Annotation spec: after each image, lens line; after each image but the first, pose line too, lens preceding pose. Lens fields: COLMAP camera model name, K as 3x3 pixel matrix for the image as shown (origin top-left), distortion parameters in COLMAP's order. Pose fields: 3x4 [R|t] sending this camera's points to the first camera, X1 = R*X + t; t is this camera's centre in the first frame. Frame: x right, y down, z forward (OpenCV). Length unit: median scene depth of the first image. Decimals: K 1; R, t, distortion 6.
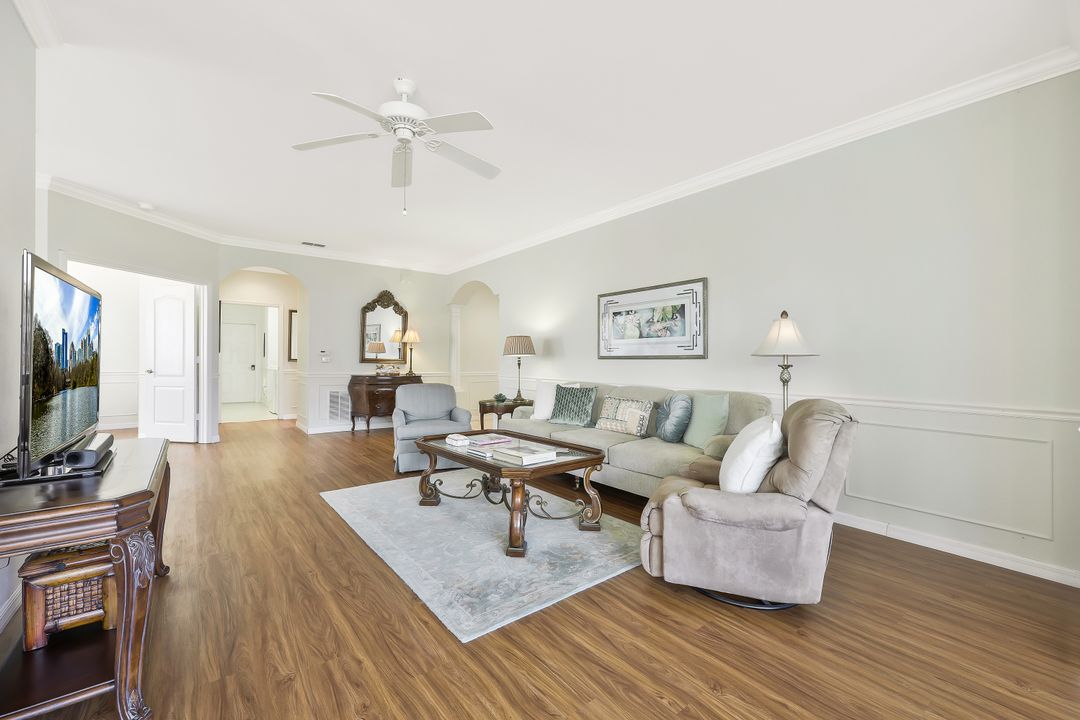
lens RADIAL K [[446.8, 0, 533.0], [0, 446.8, 357.6], [0, 0, 1]] dist [0.006814, 0.002206]
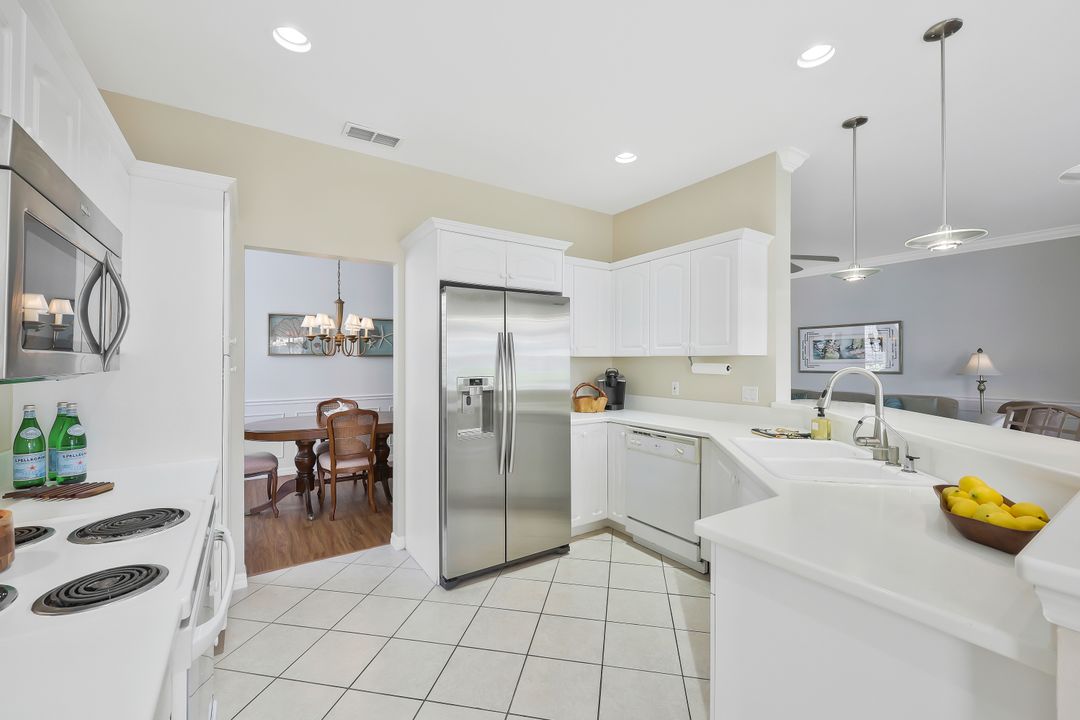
lens RADIAL K [[446.8, 0, 519.0], [0, 446.8, 359.2], [0, 0, 1]] dist [0.006814, 0.002206]
pose [[0.994927, -0.006799, -0.100370, -0.742012], [0.006978, 0.999975, 0.001425, -0.058851], [0.100358, -0.002118, 0.994949, -0.639680]]
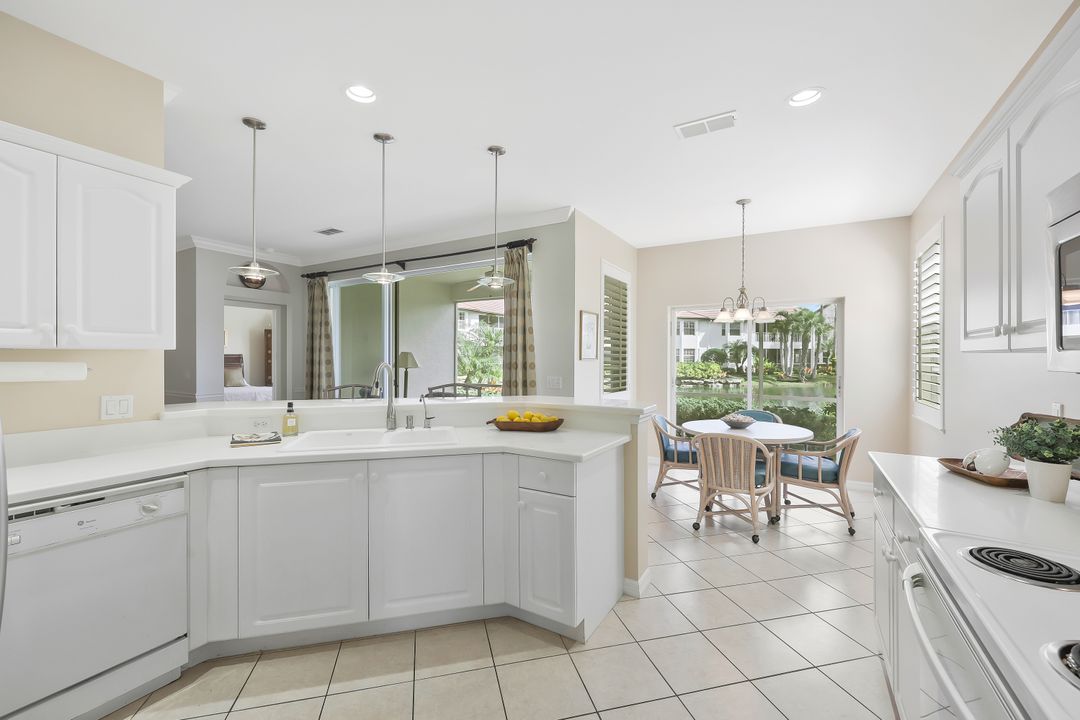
lens RADIAL K [[446.8, 0, 551.3], [0, 446.8, 357.6], [0, 0, 1]] dist [0.006814, 0.002206]
pose [[-0.384658, -0.006165, 0.923038, -1.111626], [-0.007775, 0.999964, 0.003438, -0.058222], [-0.923026, -0.005854, -0.384692, -0.082914]]
